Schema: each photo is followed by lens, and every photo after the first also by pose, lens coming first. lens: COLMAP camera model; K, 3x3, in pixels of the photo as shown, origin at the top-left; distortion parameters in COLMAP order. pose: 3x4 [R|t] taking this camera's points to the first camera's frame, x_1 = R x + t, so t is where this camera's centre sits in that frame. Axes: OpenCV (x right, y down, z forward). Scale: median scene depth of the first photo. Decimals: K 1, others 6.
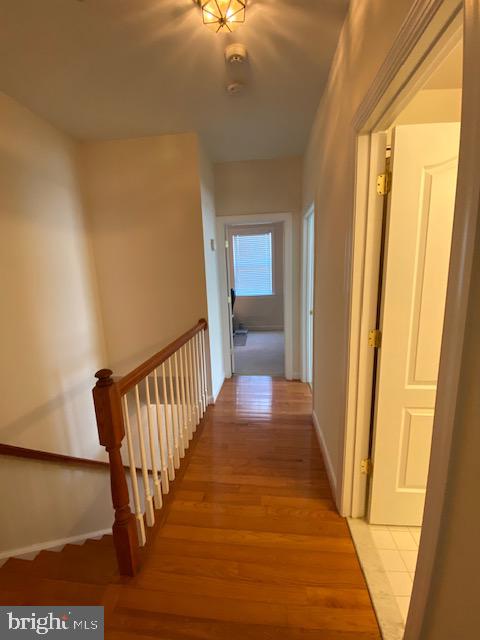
lens RADIAL K [[261.7, 0, 241.3], [0, 261.7, 318.5], [0, 0, 1]] dist [0.031496, -0.023638]
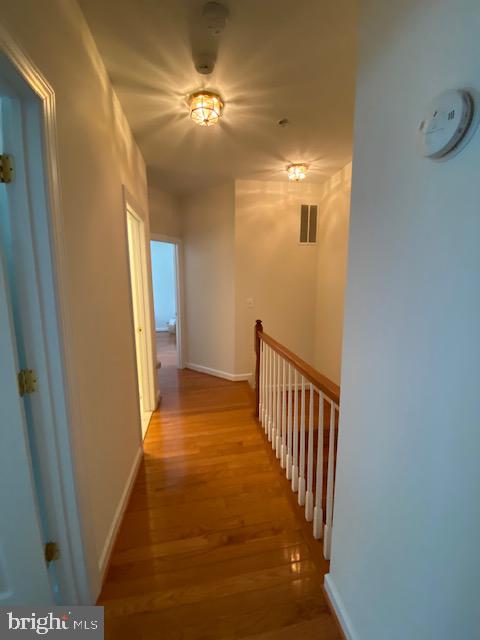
lens RADIAL K [[261.7, 0, 241.3], [0, 261.7, 318.5], [0, 0, 1]] dist [0.031496, -0.023638]
pose [[-0.960707, 0.081218, -0.265417, 0.168152], [-0.007621, 0.948154, 0.317721, -0.367142], [0.277461, 0.307259, -0.910279, 2.013135]]
